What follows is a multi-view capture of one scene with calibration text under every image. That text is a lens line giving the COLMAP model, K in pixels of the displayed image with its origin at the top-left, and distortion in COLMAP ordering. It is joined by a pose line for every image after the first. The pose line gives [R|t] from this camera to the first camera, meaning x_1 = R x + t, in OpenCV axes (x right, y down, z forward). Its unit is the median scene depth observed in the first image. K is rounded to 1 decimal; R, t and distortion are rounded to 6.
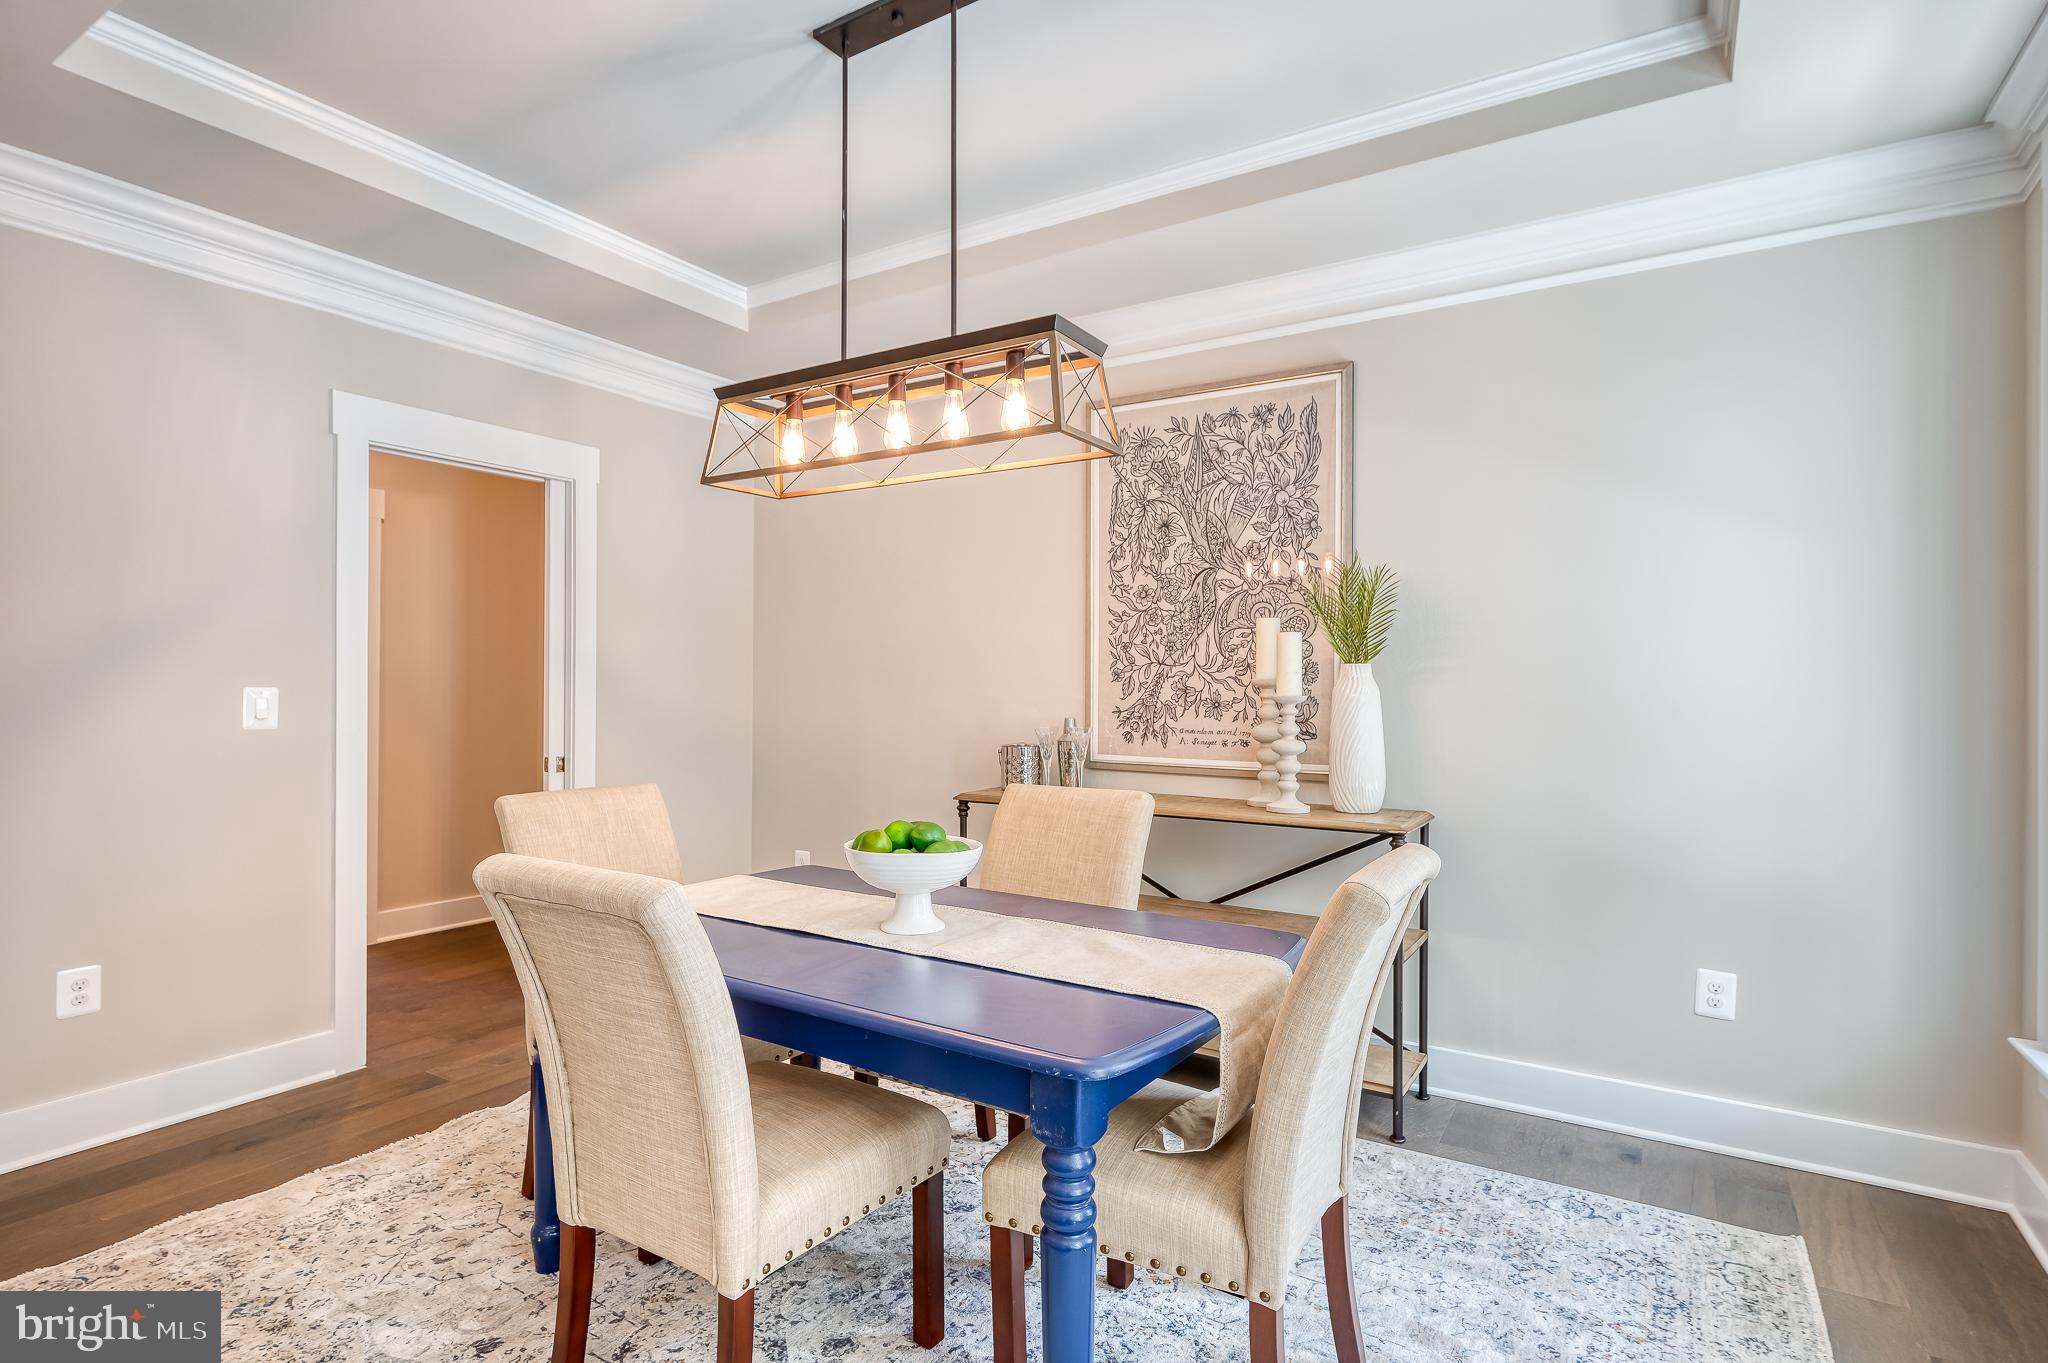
lens RADIAL K [[1023.5, 0, 1028.5], [0, 1023.5, 683.1], [0, 0, 1]] dist [-0.003359, 0.000751]
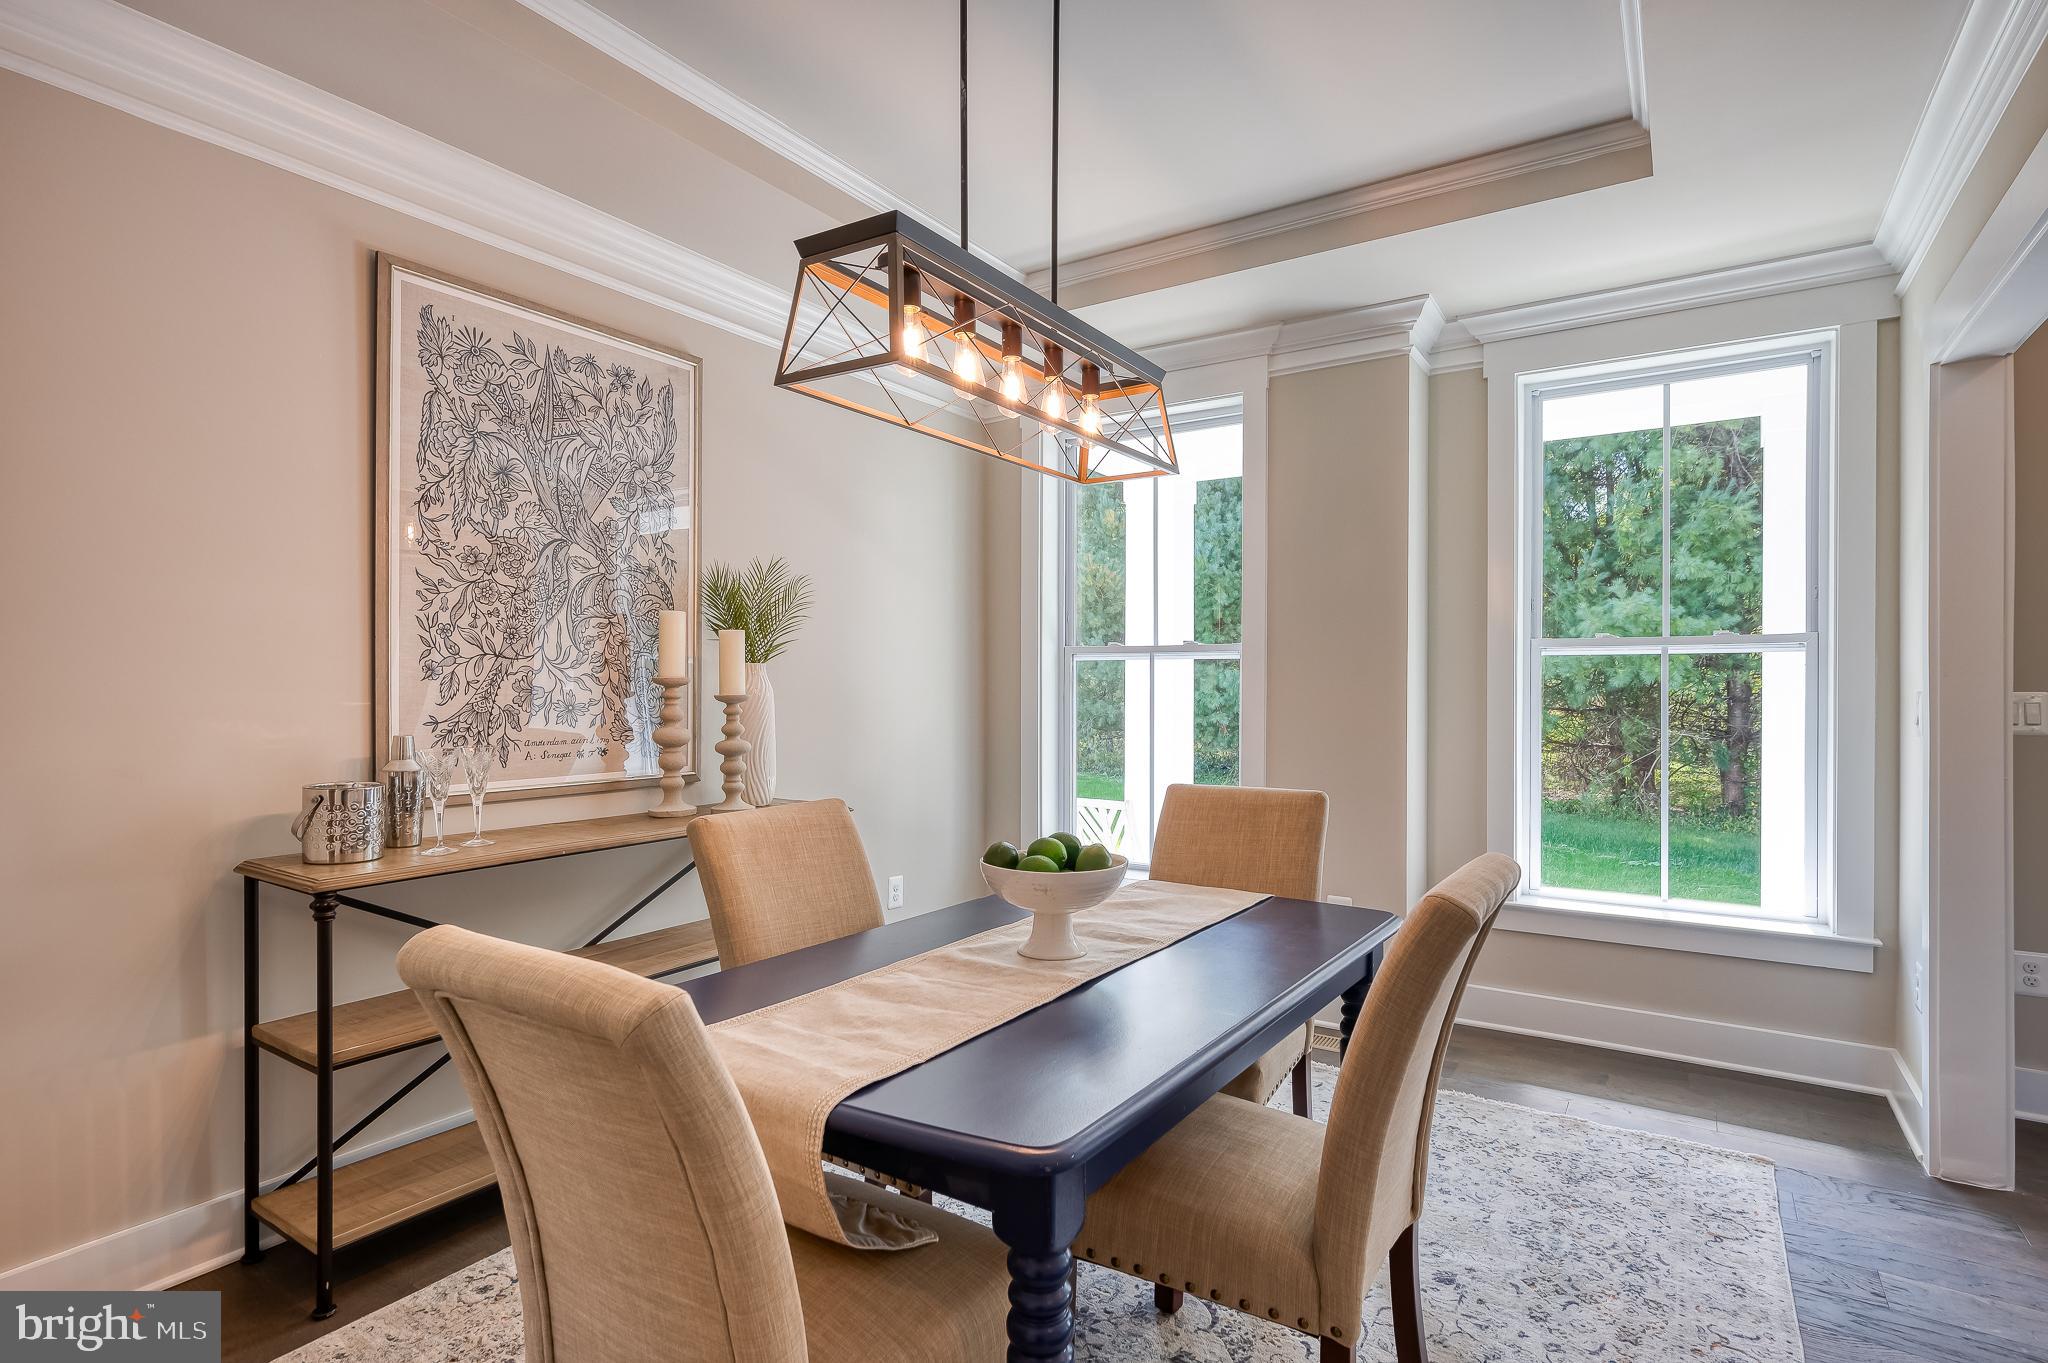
lens RADIAL K [[1023.5, 0, 1030.7], [0, 1023.5, 684.8], [0, 0, 1]] dist [-0.003359, 0.000751]
pose [[0.006742, -0.007560, 0.999949, -0.627406], [-0.001456, 0.999970, 0.007570, -0.004068], [-0.999976, -0.001507, 0.006731, 0.616780]]
